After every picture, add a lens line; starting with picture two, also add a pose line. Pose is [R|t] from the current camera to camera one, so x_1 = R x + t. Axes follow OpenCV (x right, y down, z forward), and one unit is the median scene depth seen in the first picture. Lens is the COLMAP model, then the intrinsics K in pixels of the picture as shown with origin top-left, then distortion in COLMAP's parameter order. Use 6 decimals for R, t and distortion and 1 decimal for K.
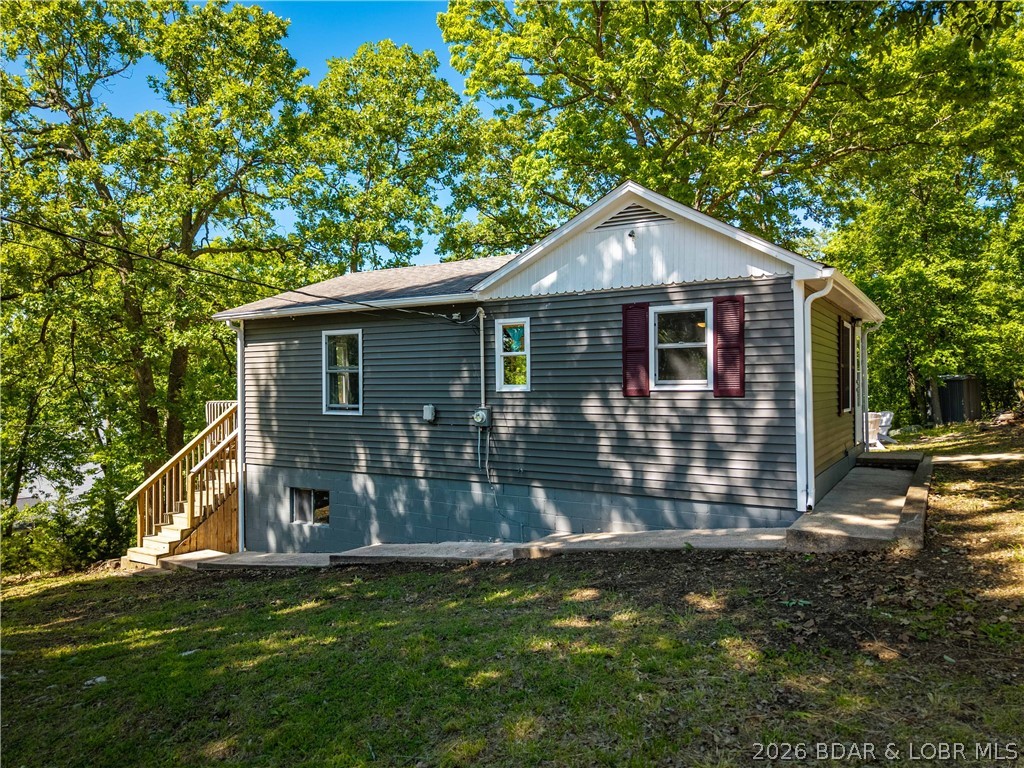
lens RADIAL K [[645.8, 0, 512.0], [0, 645.8, 384.0], [0, 0, 1]] dist [0.003185, -0.002148]
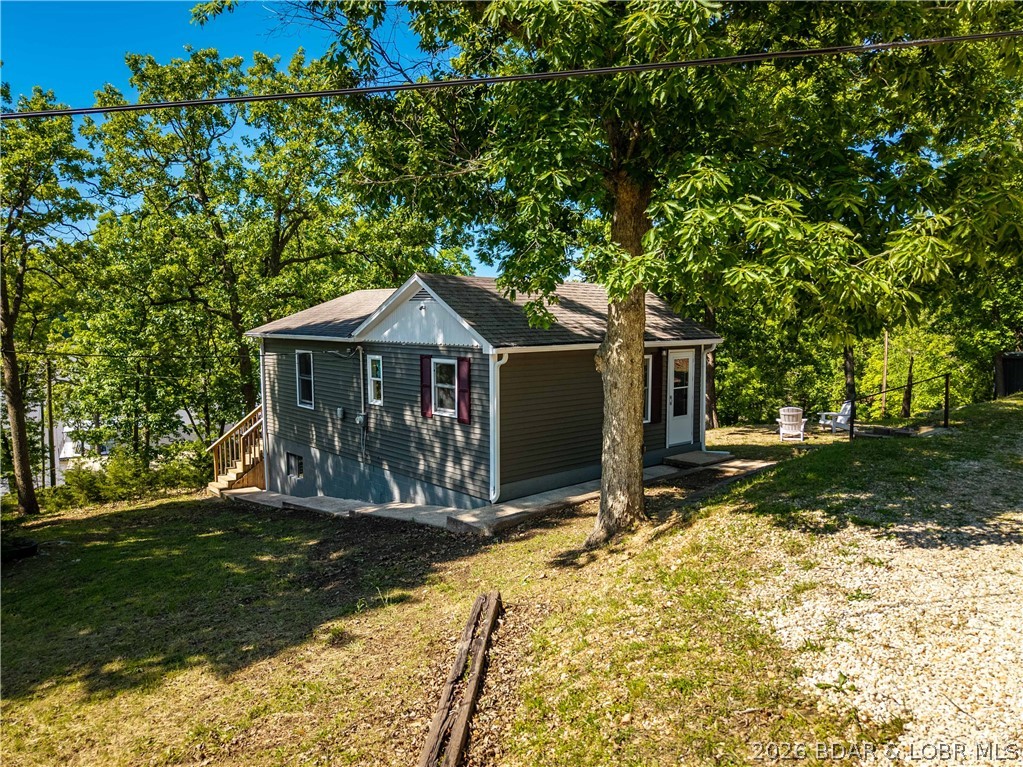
lens RADIAL K [[645.2, 0, 511.5], [0, 645.2, 383.5], [0, 0, 1]] dist [0.003185, -0.002148]
pose [[0.958550, 0.030775, -0.283258, 0.739859], [-0.001272, 0.994602, 0.103756, -0.196682], [0.284922, -0.099095, 0.953415, -0.328666]]
